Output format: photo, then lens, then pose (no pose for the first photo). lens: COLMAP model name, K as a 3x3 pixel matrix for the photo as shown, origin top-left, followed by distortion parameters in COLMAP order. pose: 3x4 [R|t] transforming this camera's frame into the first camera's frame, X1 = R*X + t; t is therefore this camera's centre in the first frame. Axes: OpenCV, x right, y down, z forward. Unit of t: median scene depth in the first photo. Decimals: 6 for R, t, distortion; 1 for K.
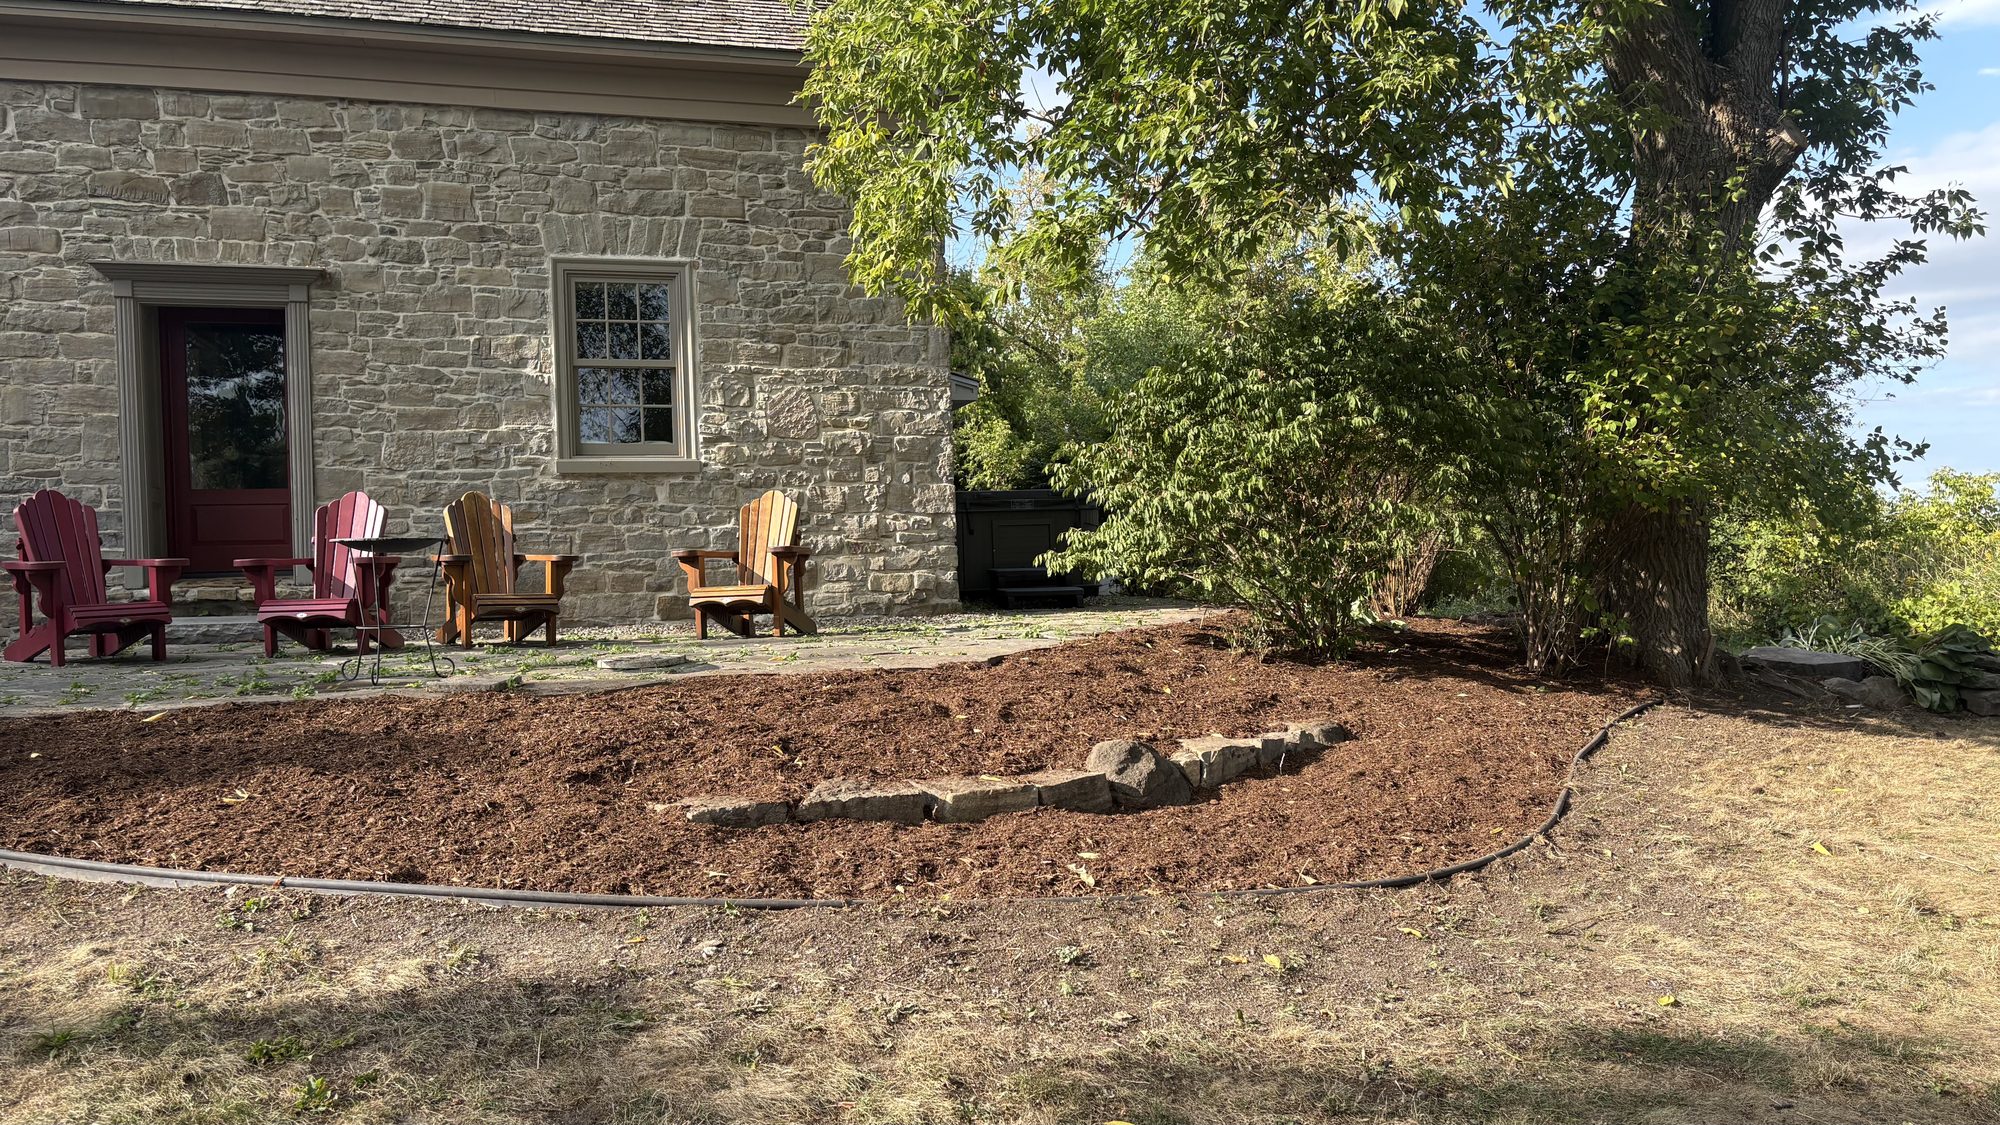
lens RADIAL K [[1542.4, 0, 988.8], [0, 1542.4, 591.0], [0, 0, 1]] dist [0.056462, -0.062531]
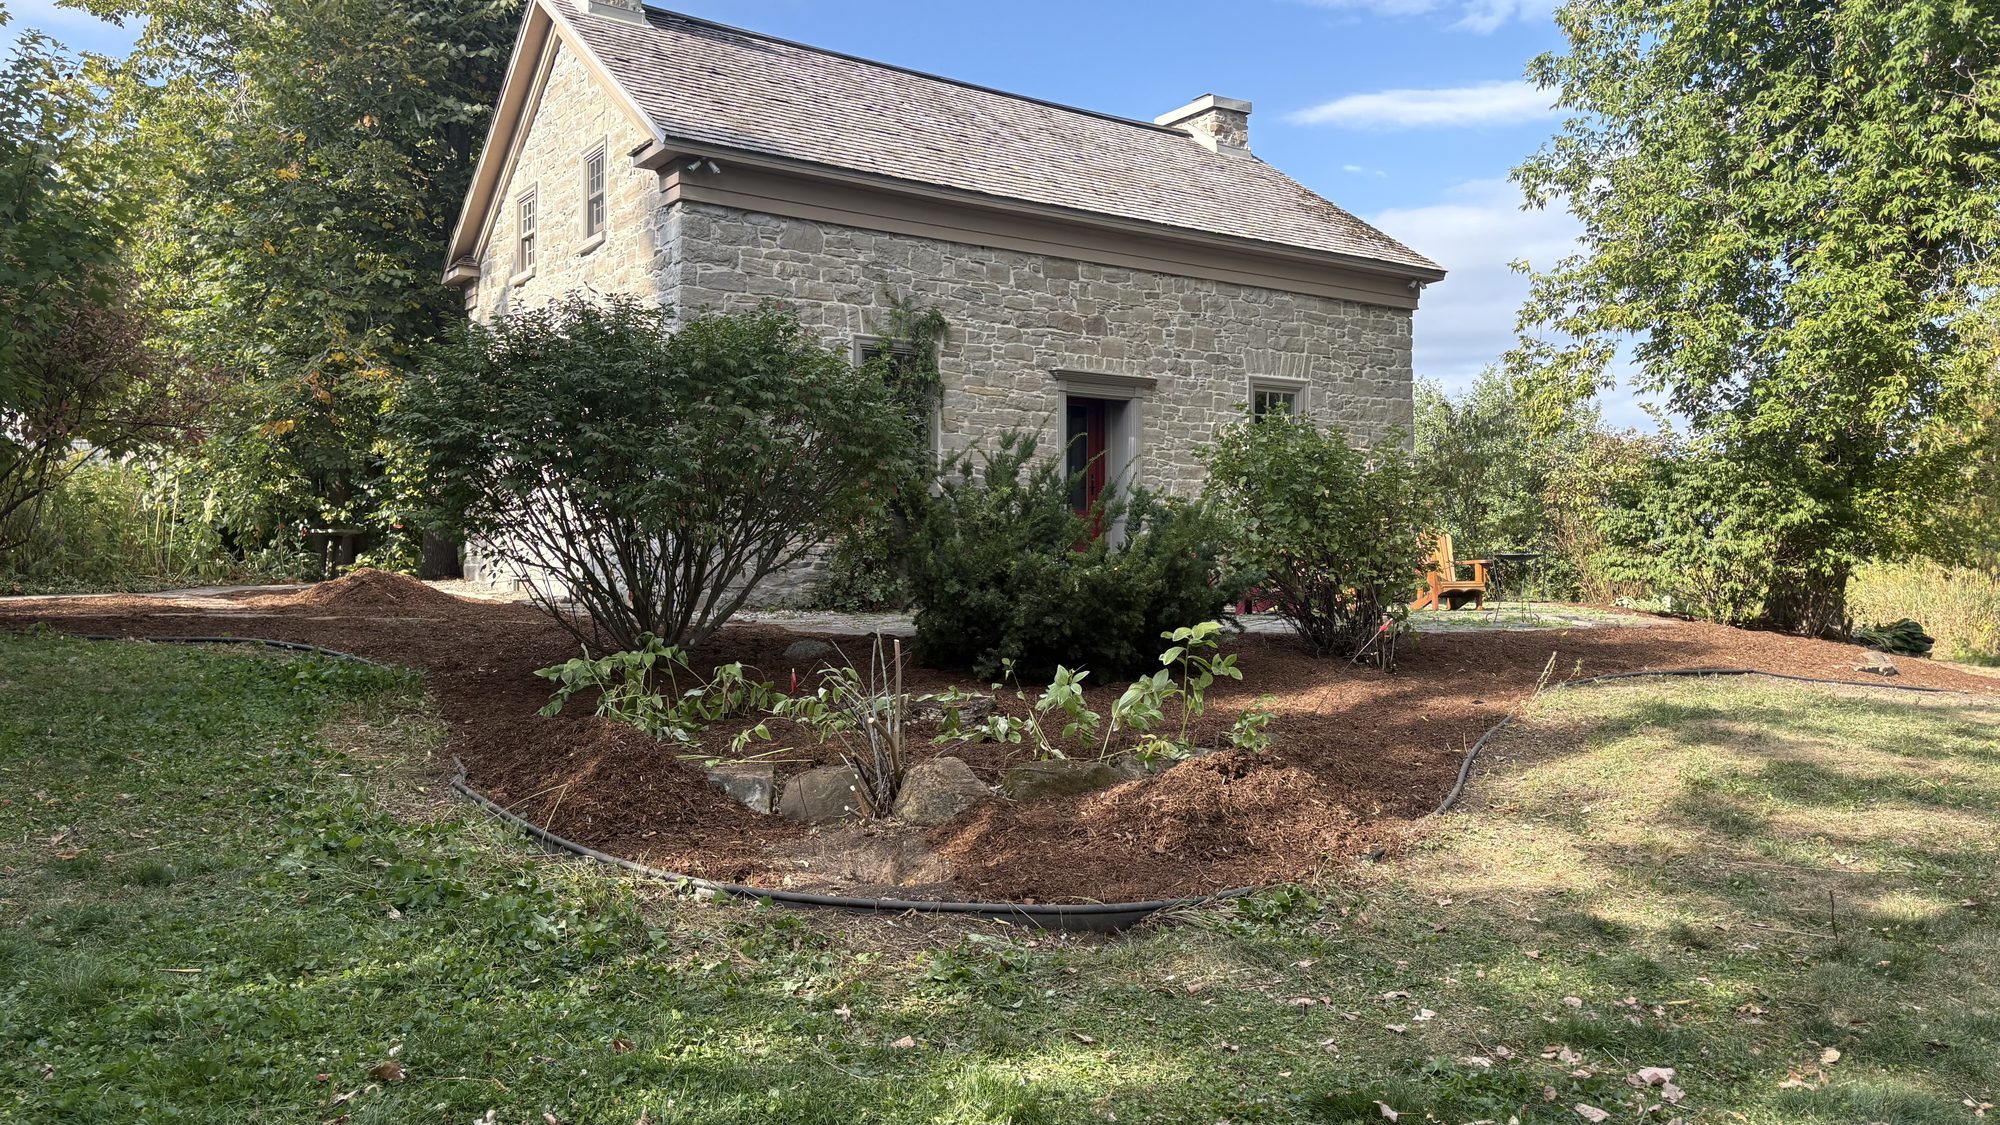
lens RADIAL K [[1542.4, 0, 1010.5], [0, 1542.4, 568.8], [0, 0, 1]] dist [0.056462, -0.062531]
pose [[0.944955, 0.027188, 0.326070, -1.038701], [-0.018635, 0.999396, -0.029326, 0.037364], [-0.326670, 0.021636, 0.944891, -0.433089]]
